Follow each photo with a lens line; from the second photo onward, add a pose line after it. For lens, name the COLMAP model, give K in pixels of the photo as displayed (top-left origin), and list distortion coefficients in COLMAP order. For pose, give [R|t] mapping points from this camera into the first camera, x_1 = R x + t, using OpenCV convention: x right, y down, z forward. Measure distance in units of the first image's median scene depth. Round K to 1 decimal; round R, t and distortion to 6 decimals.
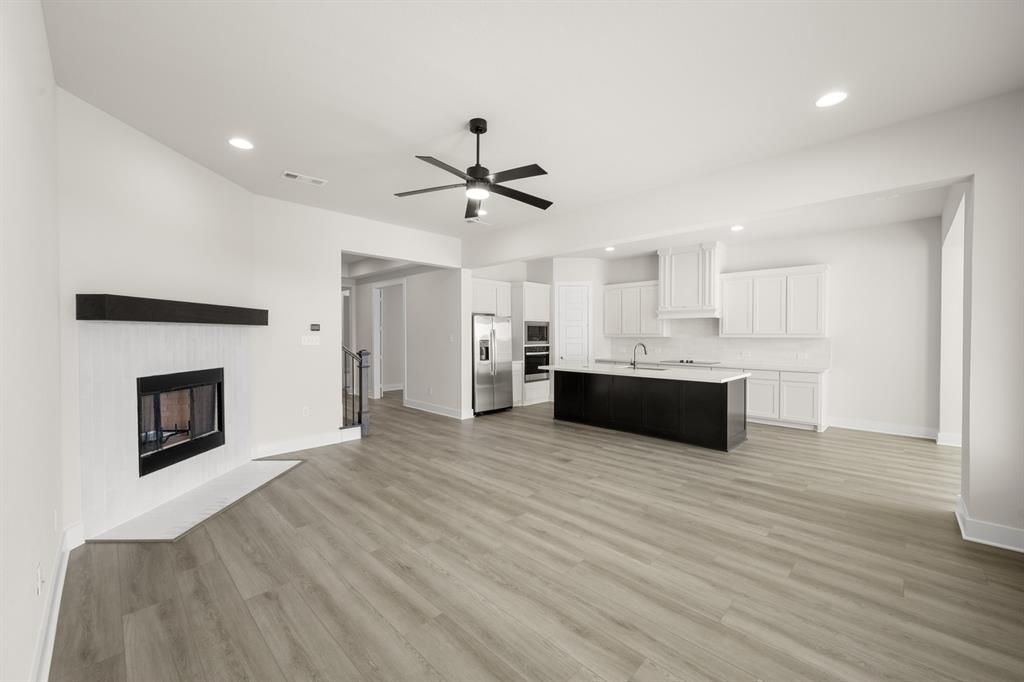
lens RADIAL K [[403.6, 0, 513.3], [0, 403.6, 338.2], [0, 0, 1]] dist [-0.001025, 0.000165]
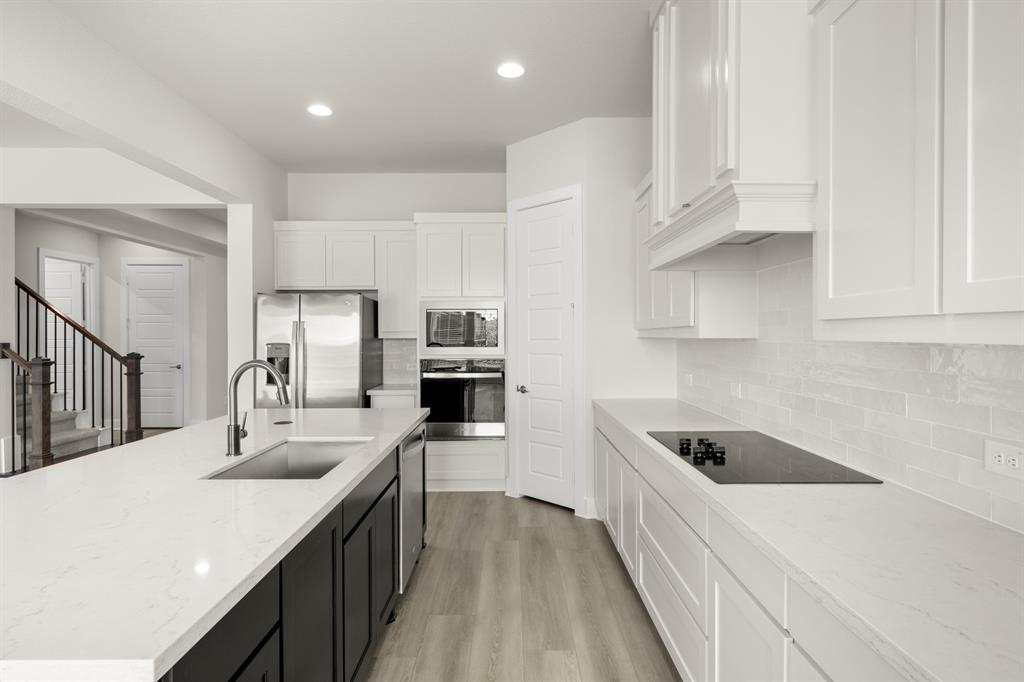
lens RADIAL K [[529.2, 0, 512.0], [0, 529.2, 341.0], [0, 0, 1]] dist [-0.000547, -0.000071]
pose [[0.702140, 0.006399, -0.712011, 0.516926], [-0.005116, 0.999979, 0.003942, -0.002177], [0.712021, 0.000875, 0.702158, 0.665496]]
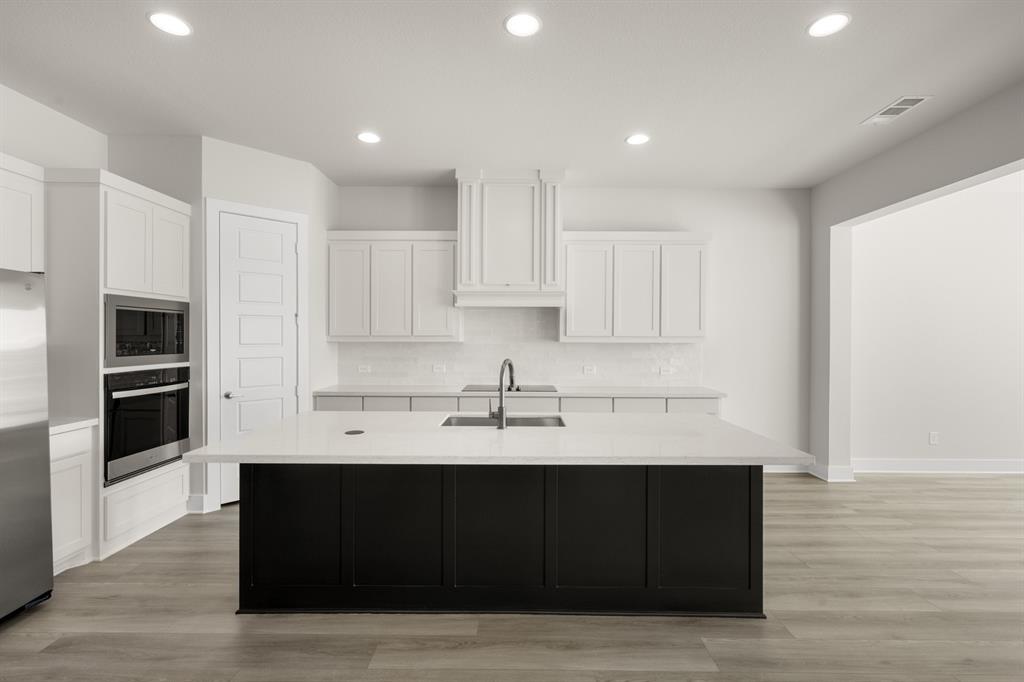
lens RADIAL K [[470.2, 0, 513.8], [0, 470.2, 339.3], [0, 0, 1]] dist [0.002152, -0.000054]
pose [[0.715851, -0.001019, 0.698252, -0.000380], [0.002617, 0.999996, -0.001223, -0.005742], [-0.698248, 0.002702, 0.715851, 0.508862]]
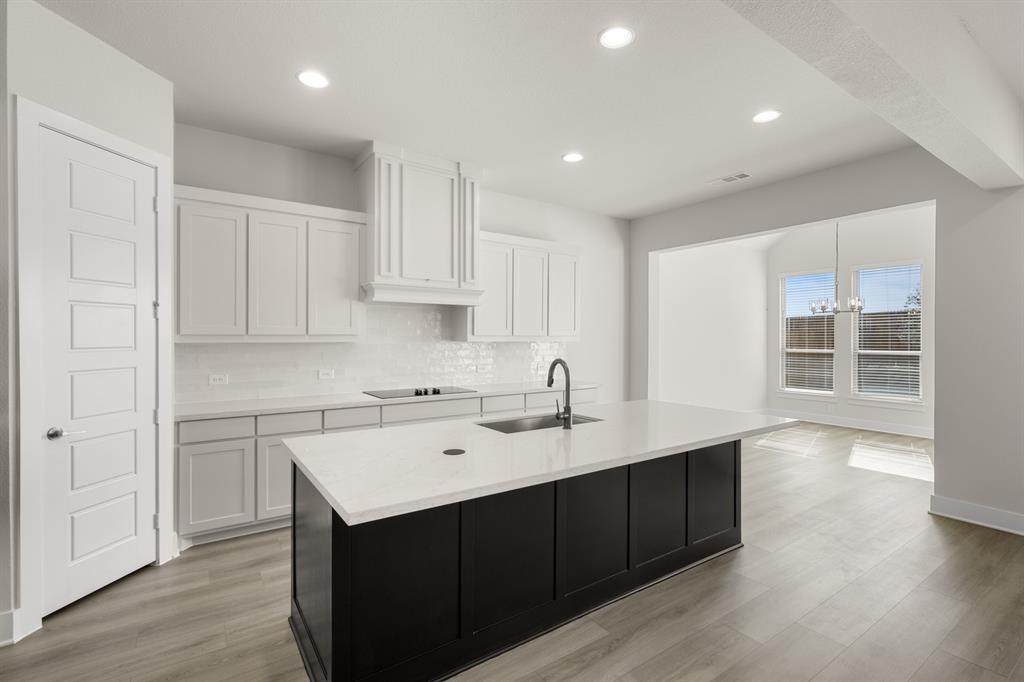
lens RADIAL K [[470.2, 0, 513.8], [0, 470.2, 339.3], [0, 0, 1]] dist [0.002152, -0.000054]
pose [[0.184884, -0.004193, 0.982751, -0.107456], [0.006187, 0.999976, 0.003103, -0.006992], [-0.982741, 0.005507, 0.184906, 0.729246]]
